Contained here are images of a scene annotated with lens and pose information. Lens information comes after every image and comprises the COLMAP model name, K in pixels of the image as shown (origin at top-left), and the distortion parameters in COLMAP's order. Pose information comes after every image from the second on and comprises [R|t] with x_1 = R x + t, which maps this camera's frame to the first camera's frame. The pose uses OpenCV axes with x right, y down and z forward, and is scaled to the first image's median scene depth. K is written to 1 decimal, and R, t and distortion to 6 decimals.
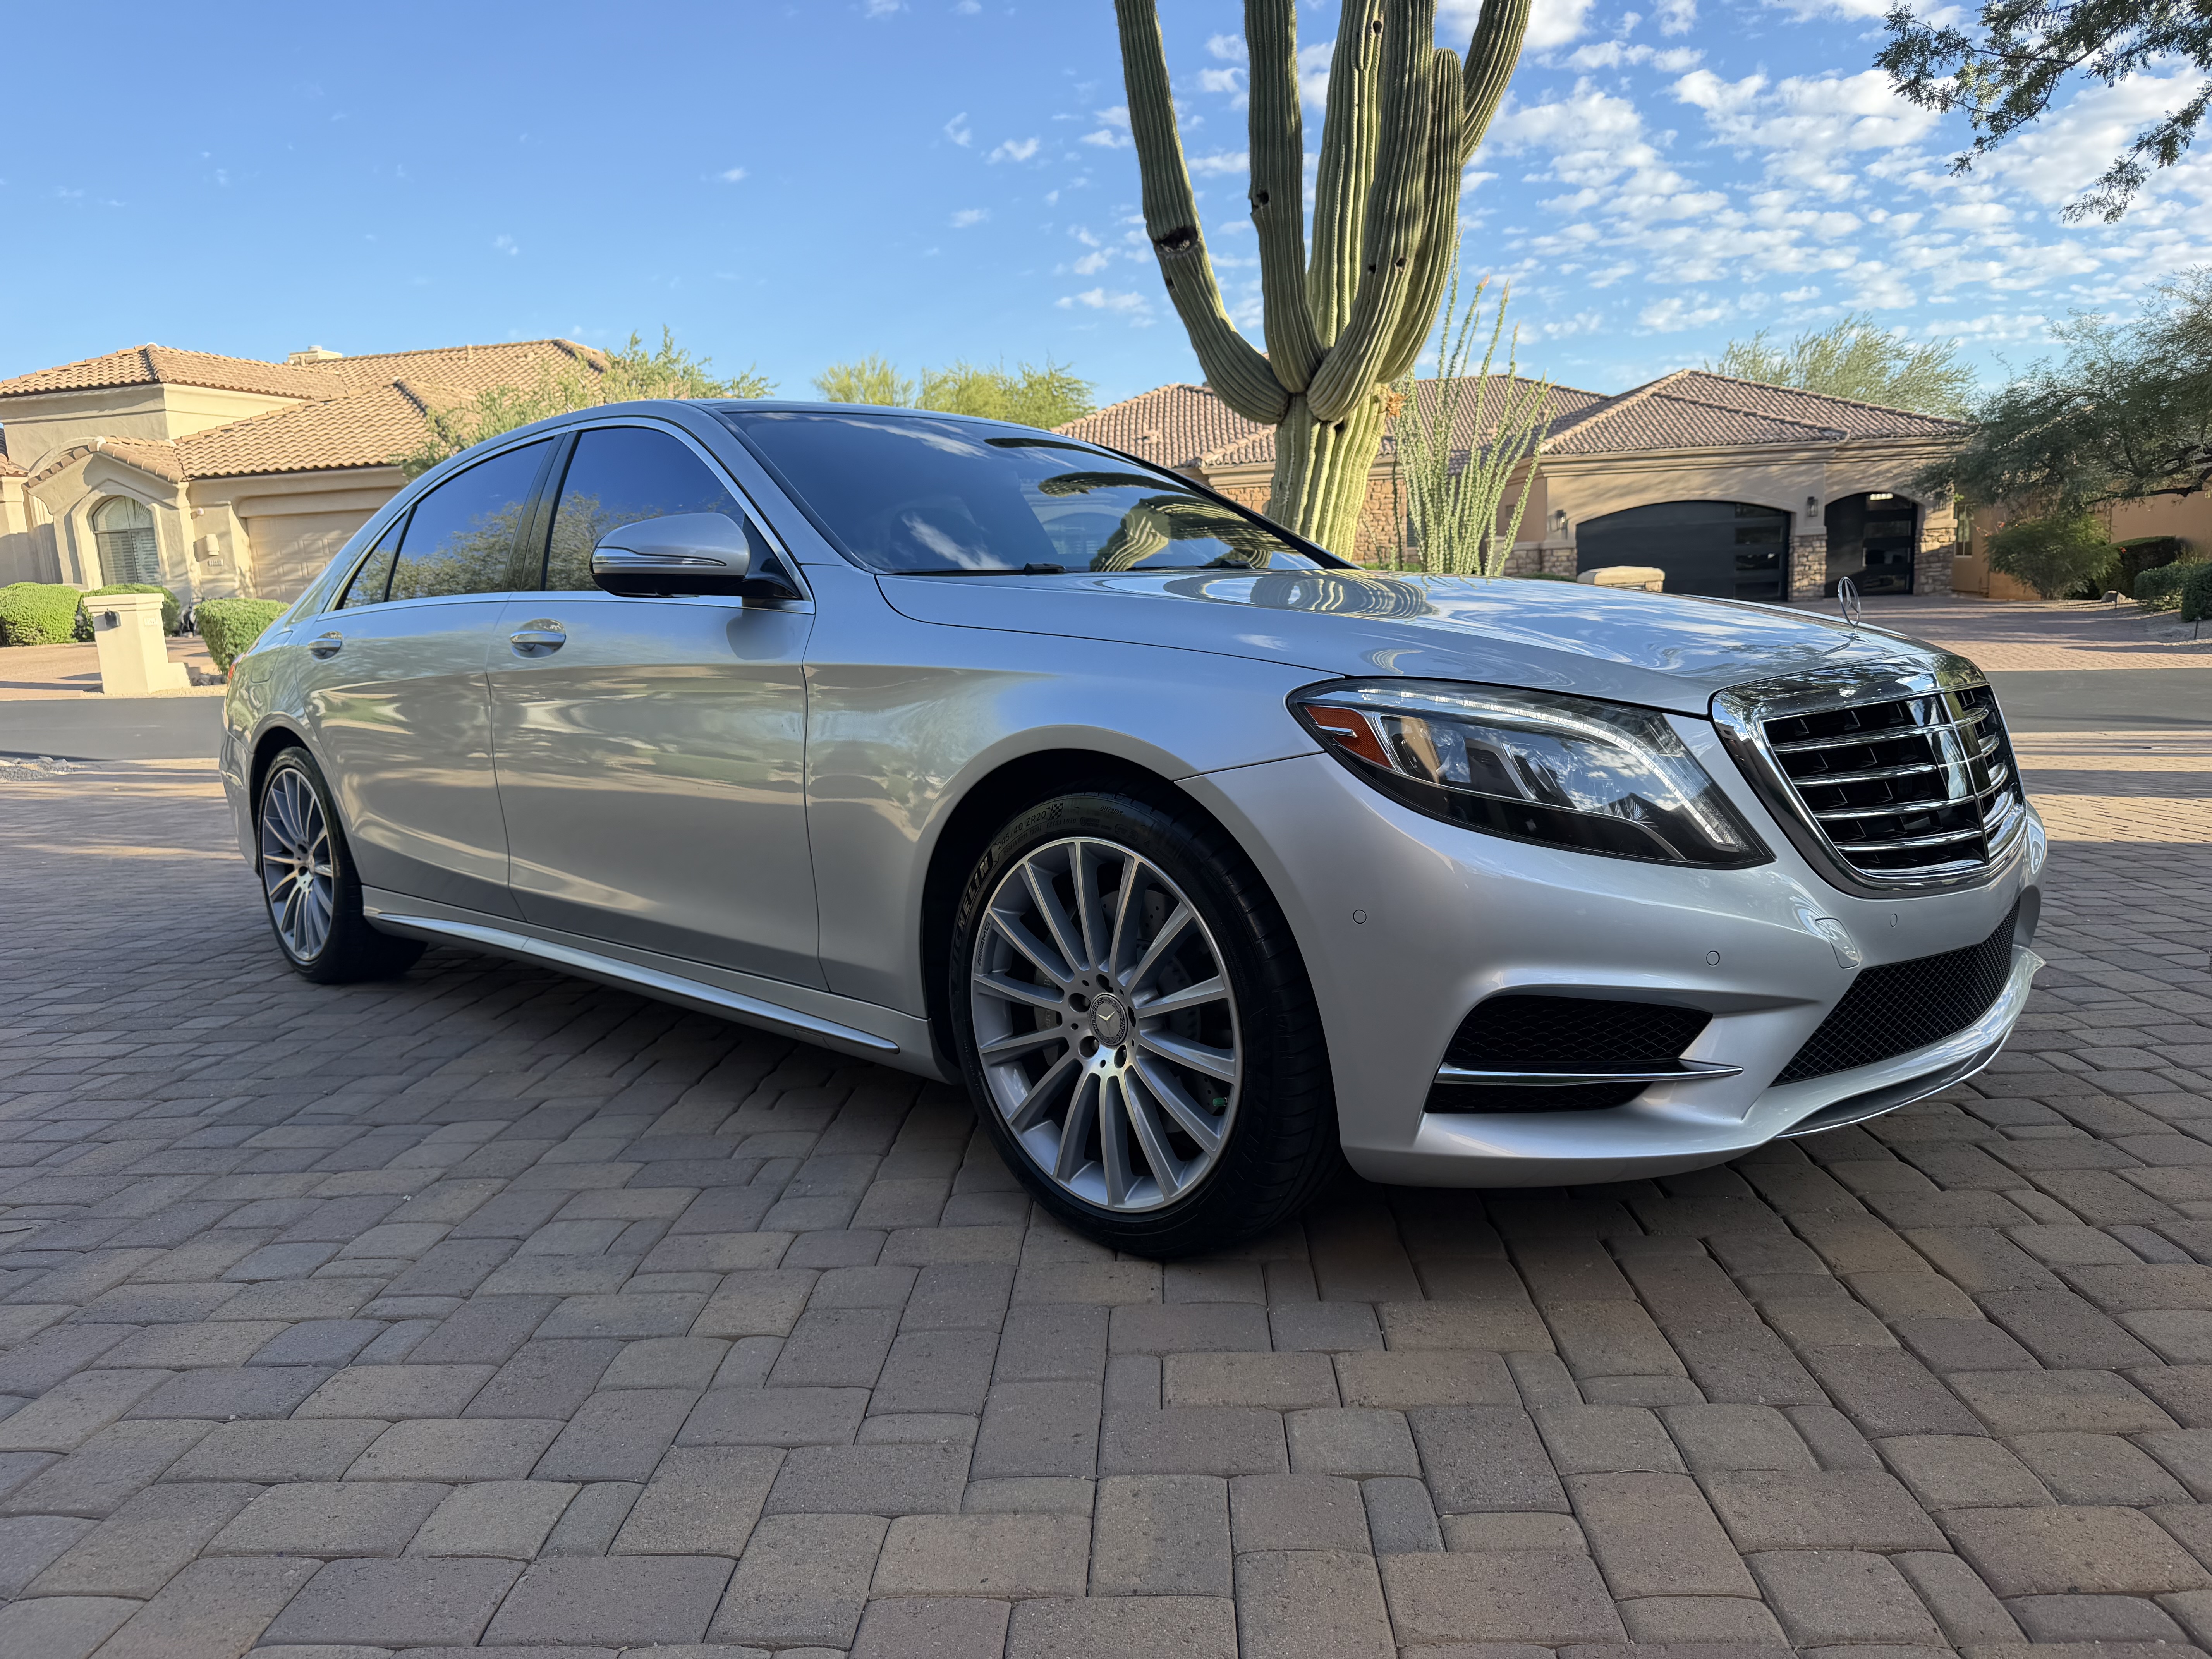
lens RADIAL K [[1596.9, 0, 1104.4], [0, 1596.9, 841.2], [0, 0, 1]] dist [0.041687, -0.057689]
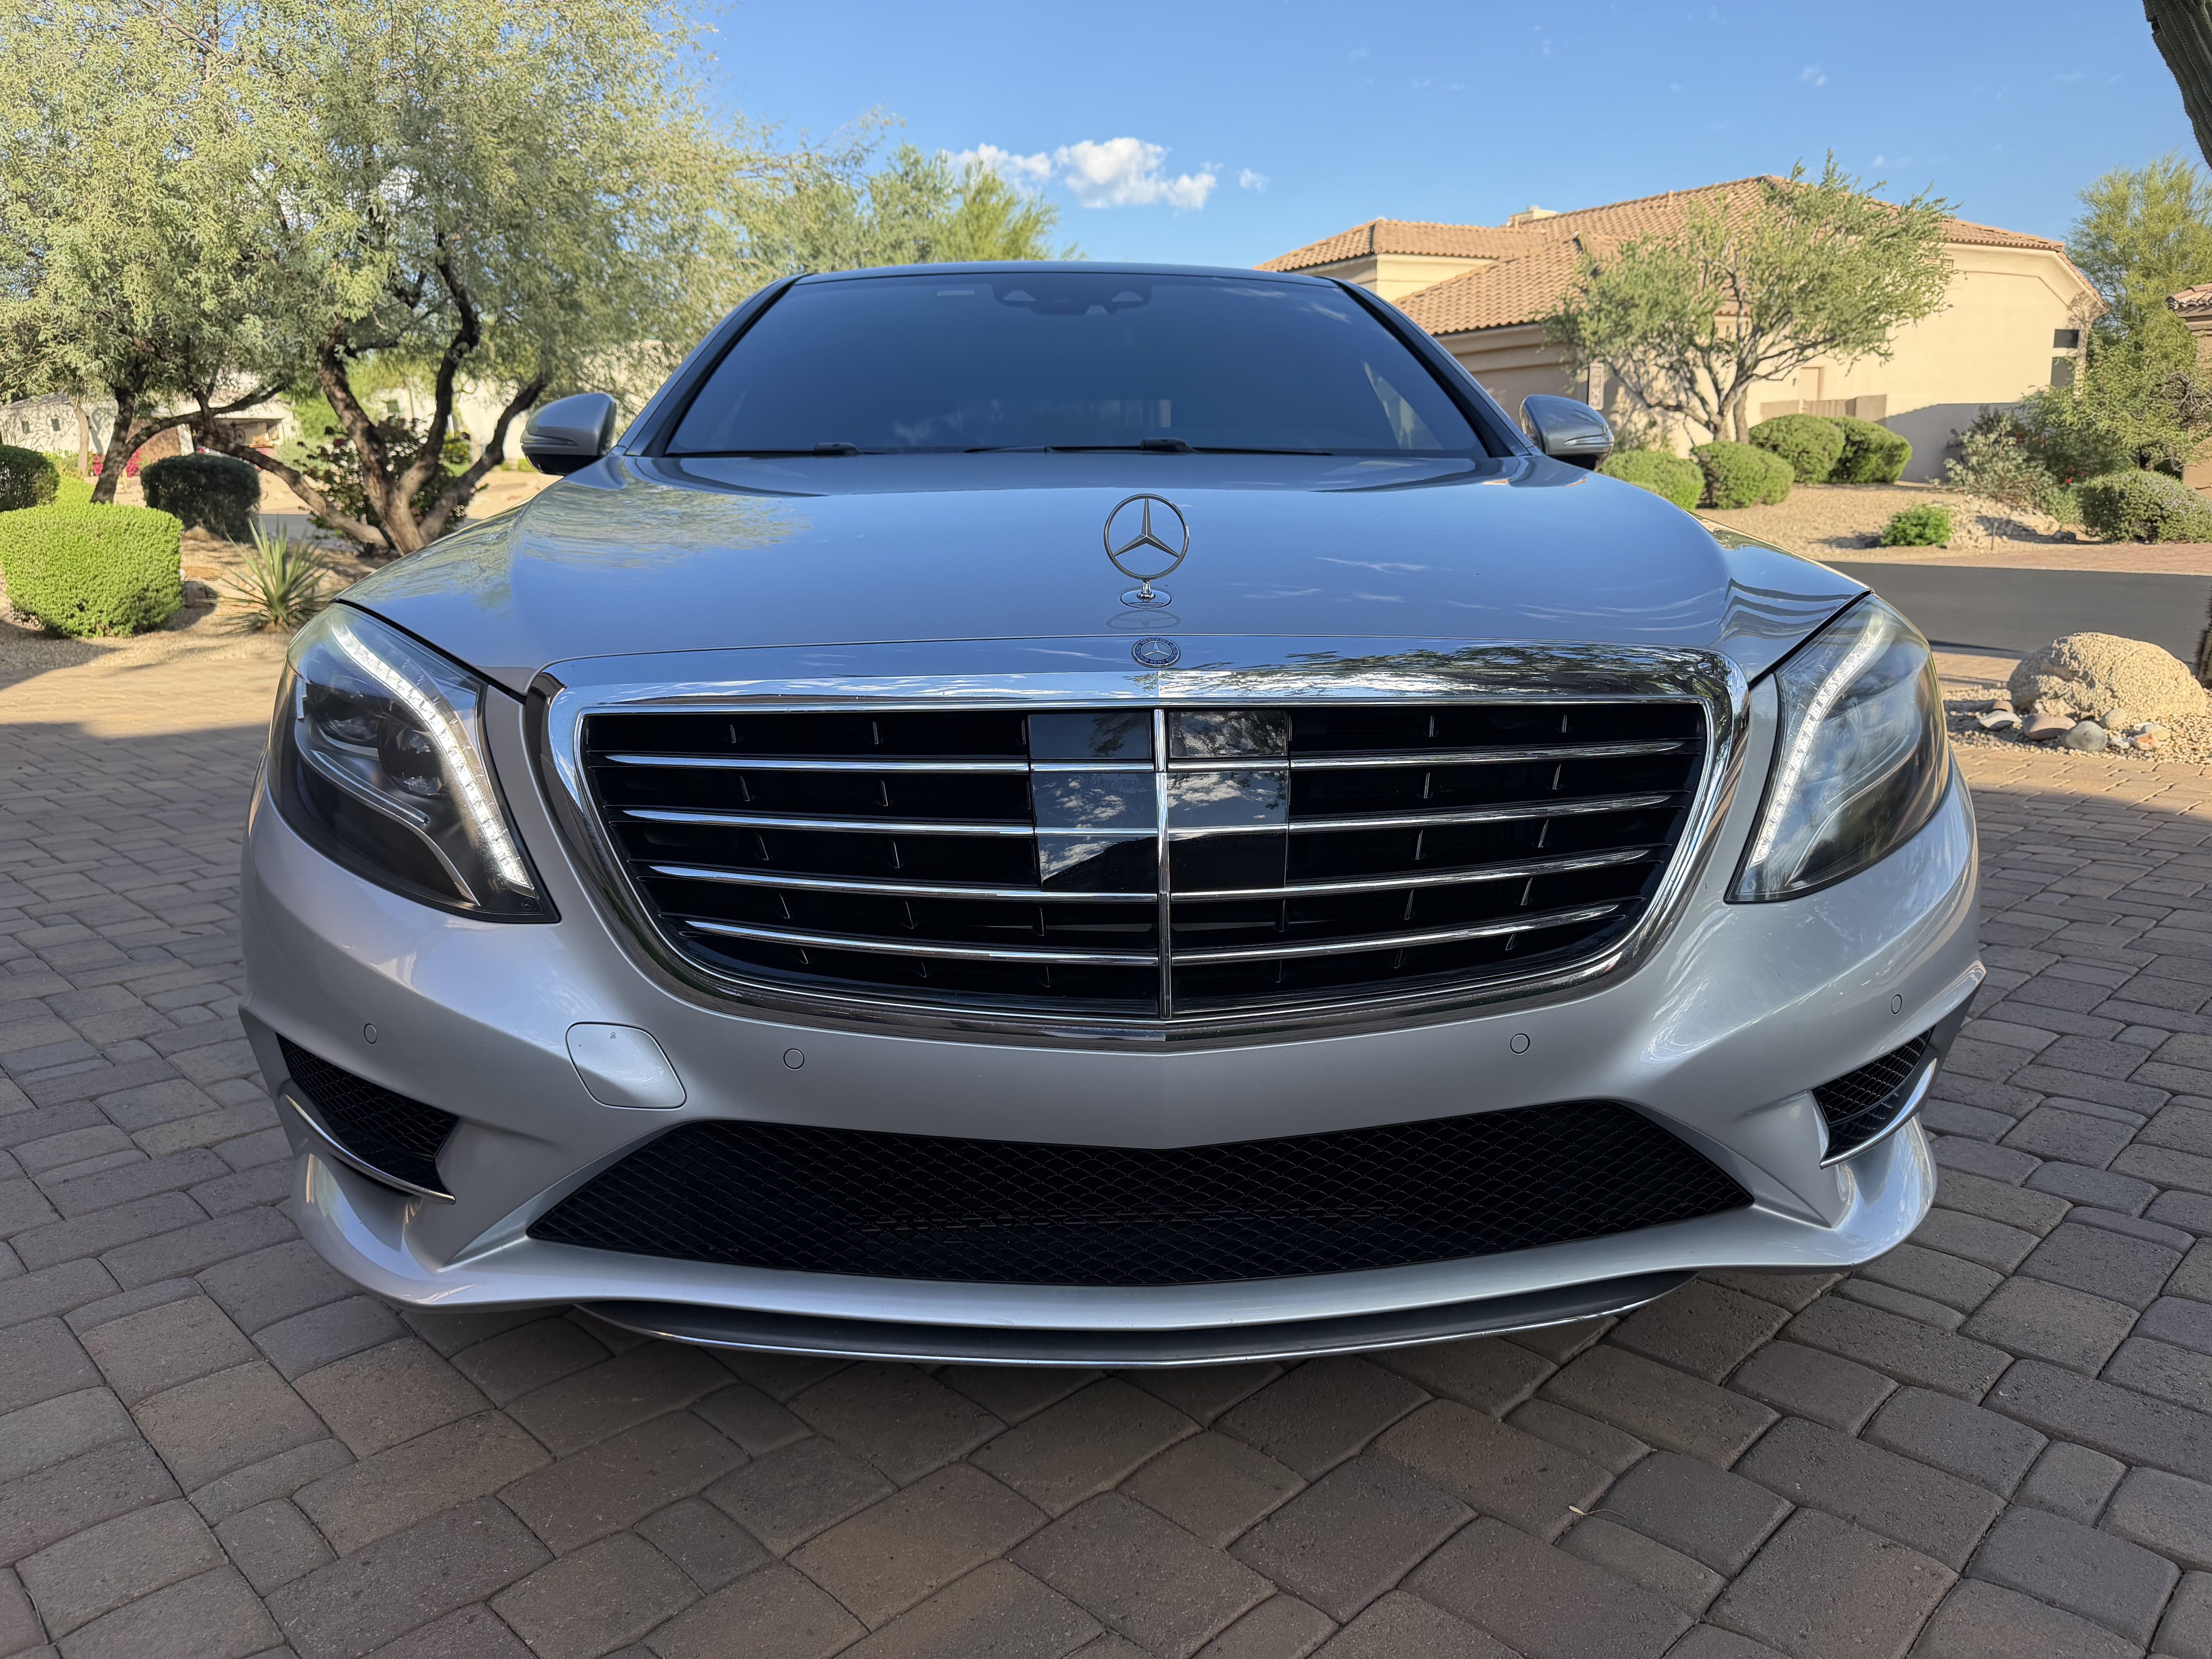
lens RADIAL K [[1596.9, 0, 1118.9], [0, 1596.9, 810.1], [0, 0, 1]] dist [0.041687, -0.057689]
pose [[0.741547, 0.155373, -0.652662, 0.725930], [-0.109278, 0.987795, 0.110995, -0.089726], [0.661942, -0.010986, 0.749475, 0.468395]]
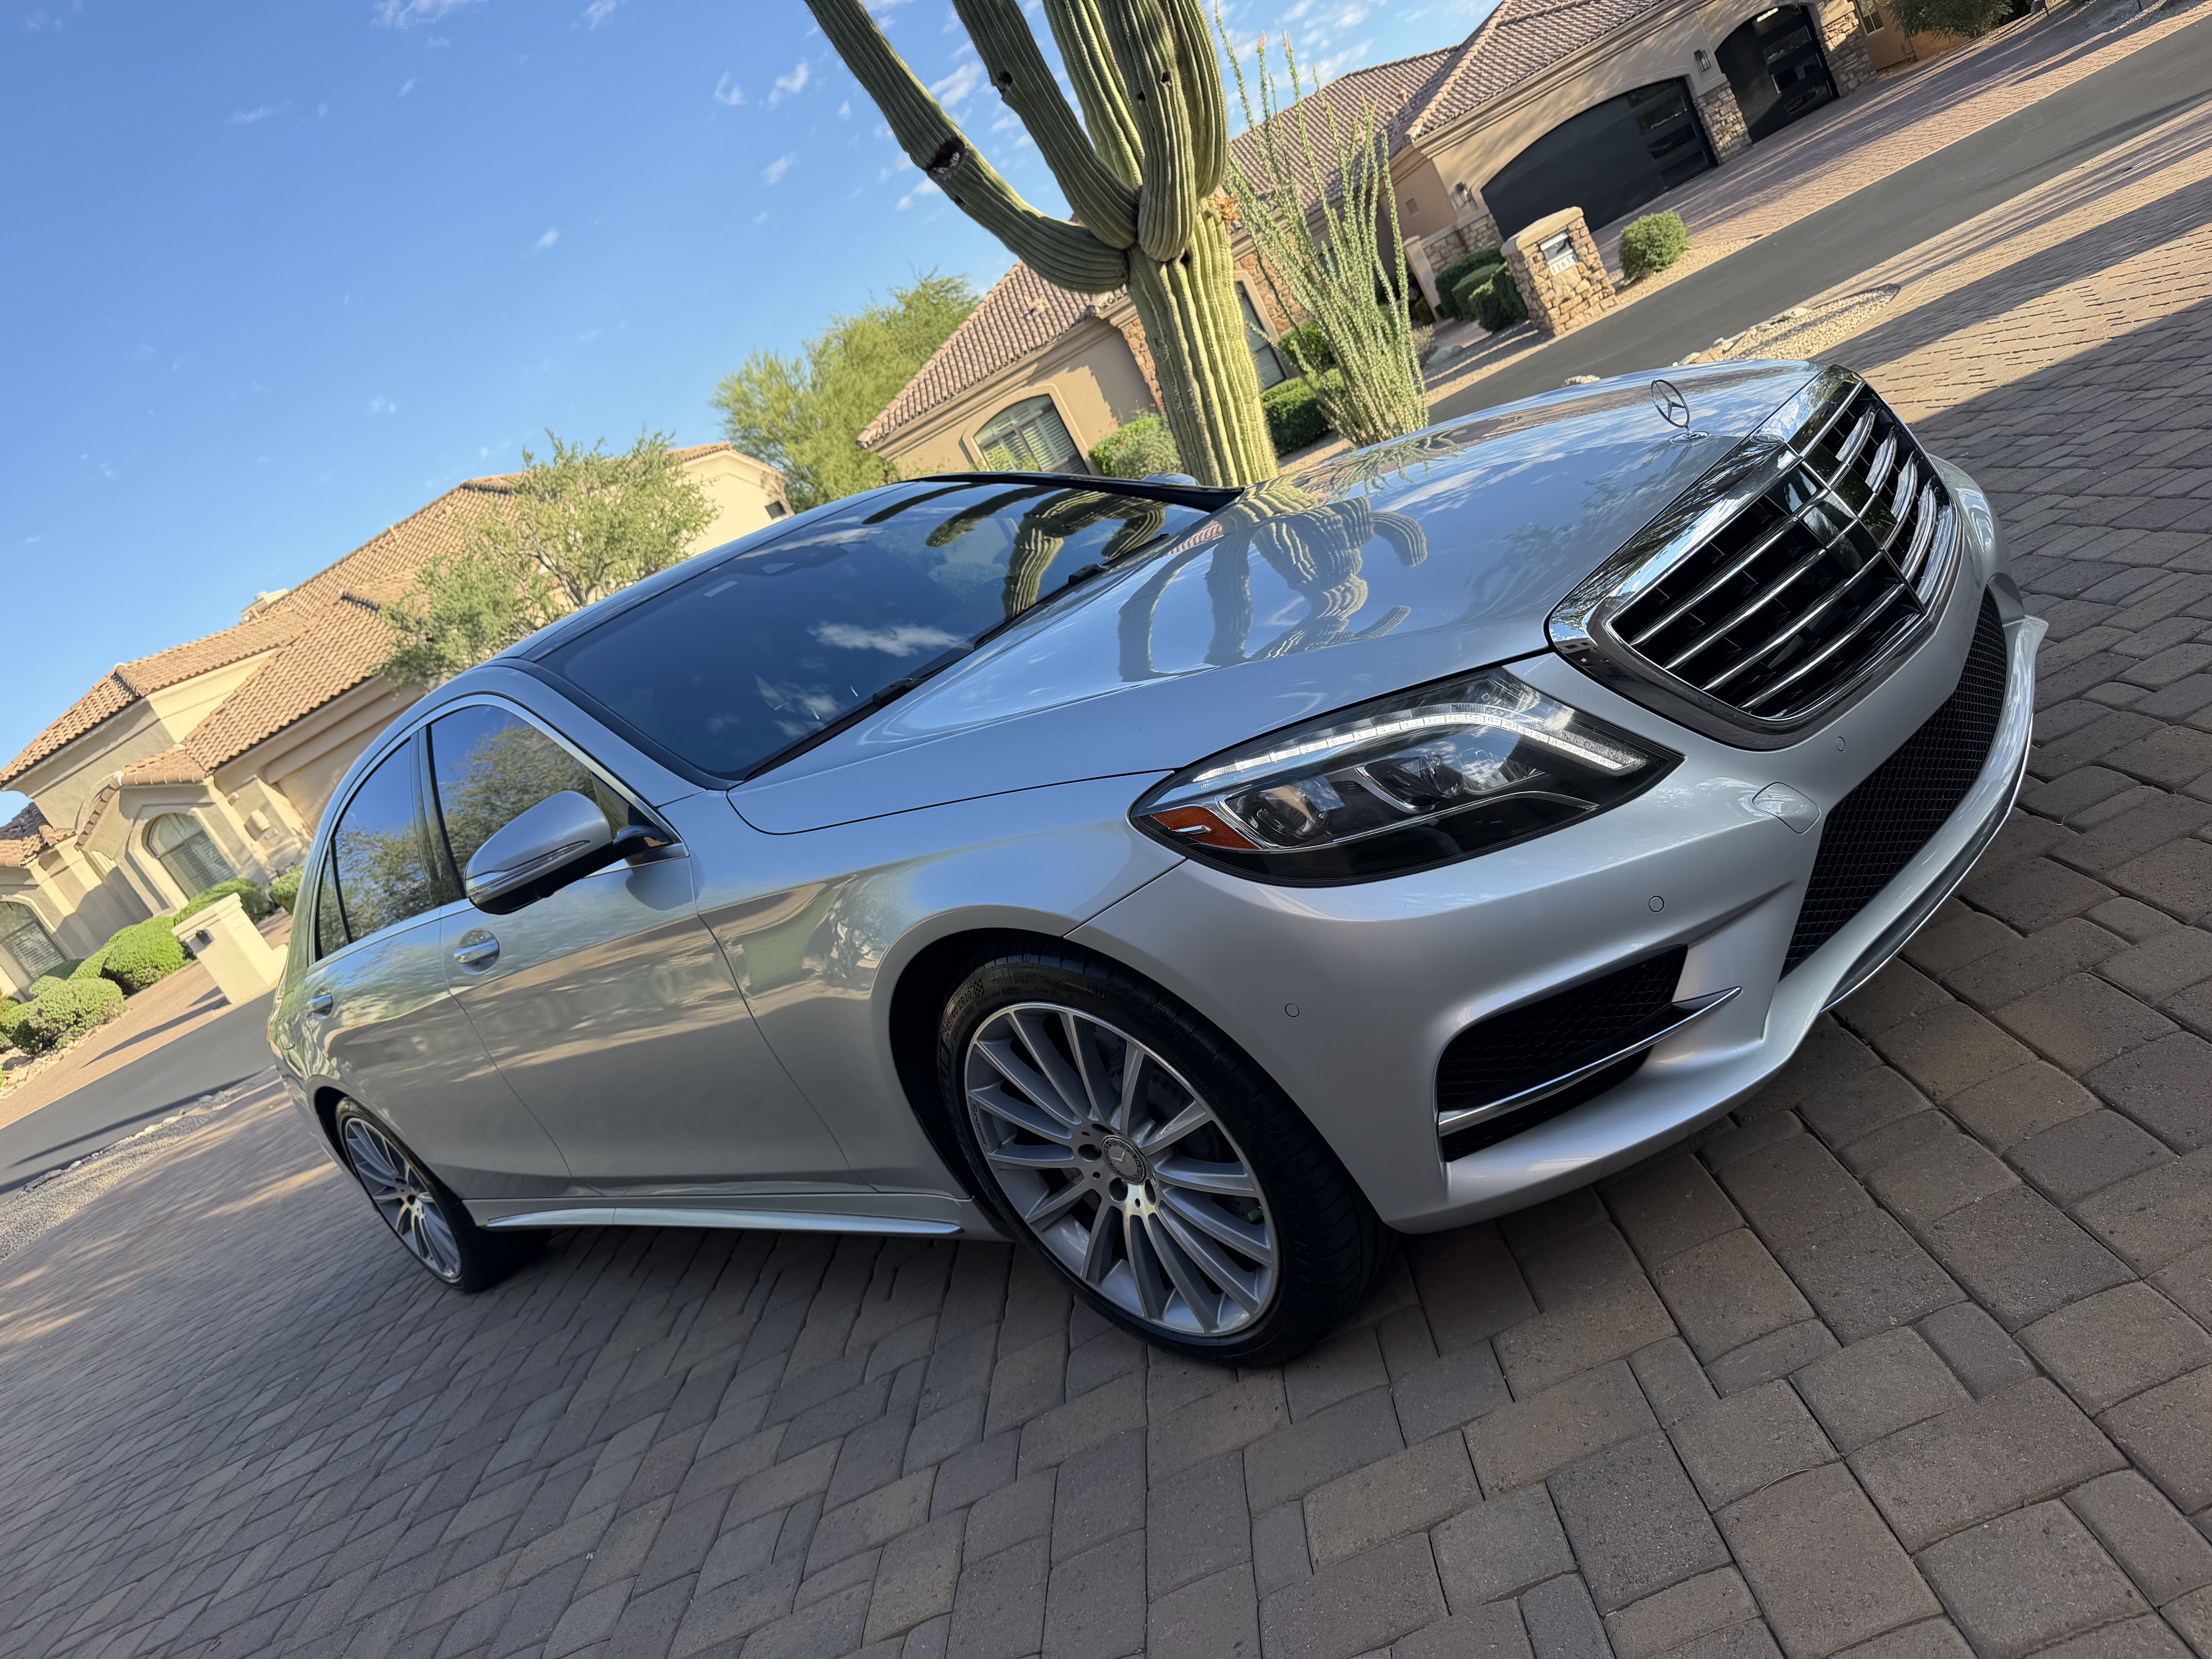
lens RADIAL K [[1596.9, 0, 1108.6], [0, 1596.9, 846.2], [0, 0, 1]] dist [0.041687, -0.057689]
pose [[0.901959, -0.423533, -0.084202, 0.120731], [0.429389, 0.900331, 0.070920, -0.100414], [0.045773, -0.100123, 0.993922, 0.050997]]
